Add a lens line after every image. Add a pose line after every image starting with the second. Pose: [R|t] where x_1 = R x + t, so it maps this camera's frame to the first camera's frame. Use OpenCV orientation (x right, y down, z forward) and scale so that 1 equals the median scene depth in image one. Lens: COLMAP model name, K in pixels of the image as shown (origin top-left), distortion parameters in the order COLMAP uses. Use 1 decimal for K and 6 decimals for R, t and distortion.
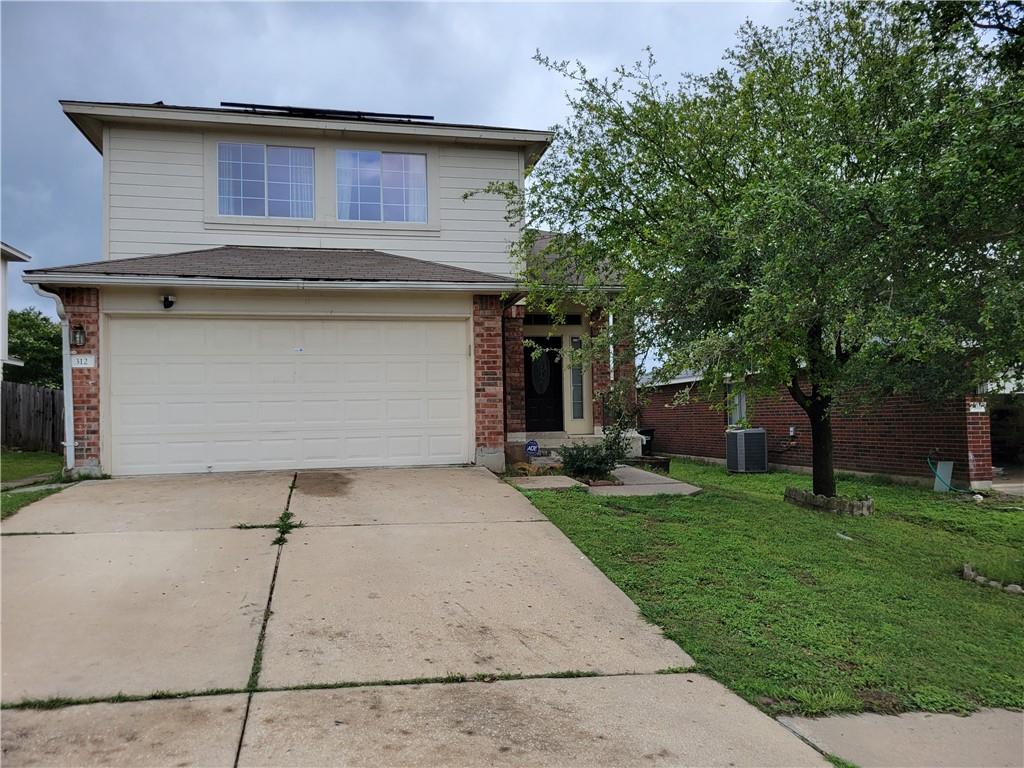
lens RADIAL K [[775.6, 0, 513.9], [0, 775.6, 388.2], [0, 0, 1]] dist [0.045481, -0.029879]
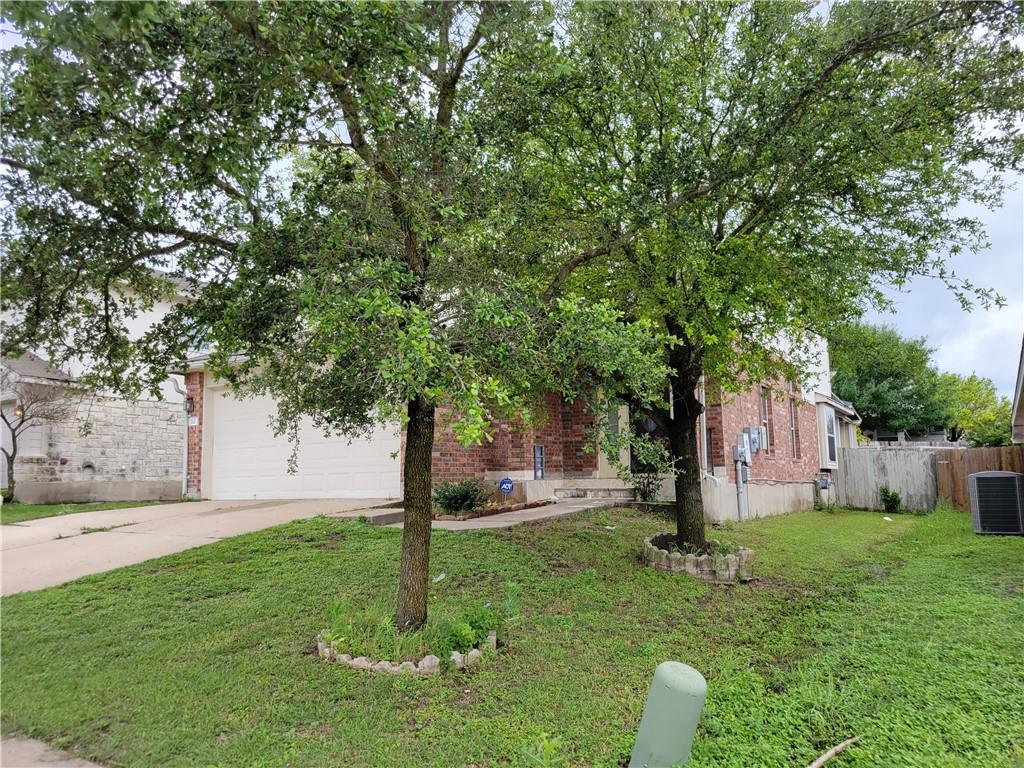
lens RADIAL K [[775.6, 0, 506.9], [0, 775.6, 385.9], [0, 0, 1]] dist [0.045481, -0.029879]
pose [[0.718693, -0.081271, -0.690561, 0.692981], [0.029971, 0.995844, -0.086008, 0.033410], [0.694681, 0.041117, 0.718142, 0.264873]]
